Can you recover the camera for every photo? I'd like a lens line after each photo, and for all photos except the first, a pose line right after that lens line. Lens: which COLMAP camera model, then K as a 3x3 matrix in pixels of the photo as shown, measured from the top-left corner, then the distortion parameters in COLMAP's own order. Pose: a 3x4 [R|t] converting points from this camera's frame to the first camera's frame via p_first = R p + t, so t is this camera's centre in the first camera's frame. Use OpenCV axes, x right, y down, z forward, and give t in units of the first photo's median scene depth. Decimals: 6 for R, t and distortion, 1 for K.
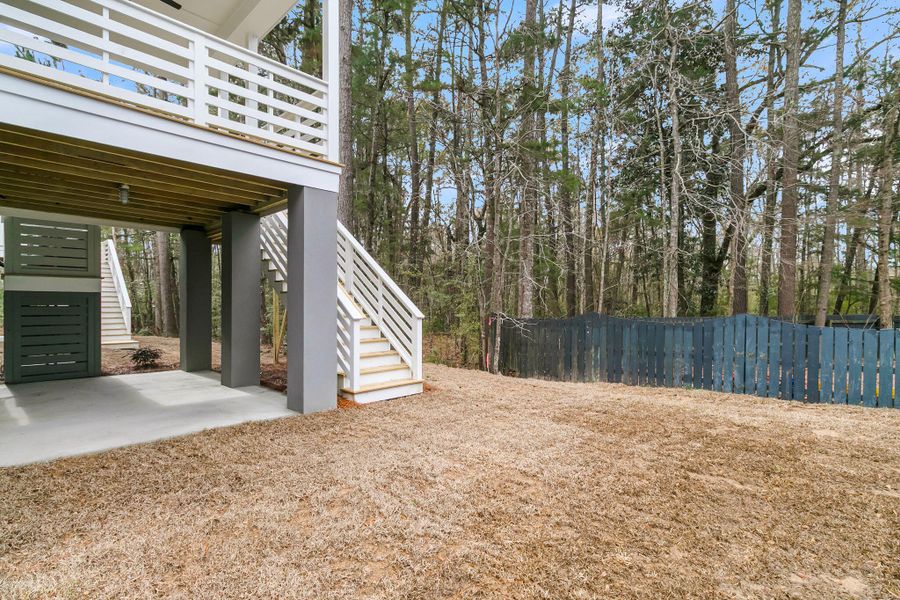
lens RADIAL K [[432.7, 0, 451.4], [0, 432.7, 305.1], [0, 0, 1]] dist [0.004431, -0.003016]
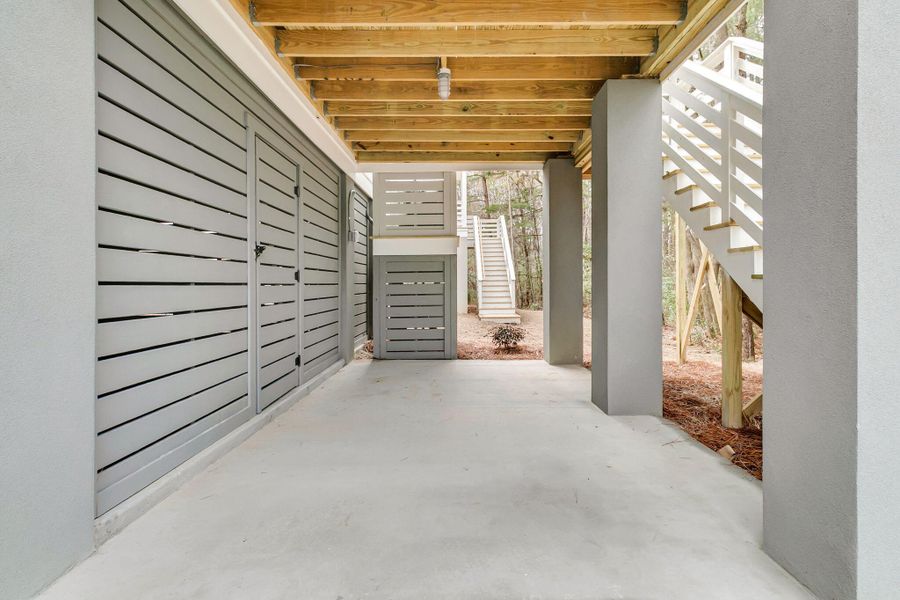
lens RADIAL K [[432.7, 0, 452.9], [0, 432.7, 293.1], [0, 0, 1]] dist [0.004431, -0.003016]
pose [[0.669928, 0.000900, -0.742426, -0.211516], [0.015693, 0.999759, 0.015373, 0.028957], [0.742260, -0.021950, 0.669752, 0.441091]]
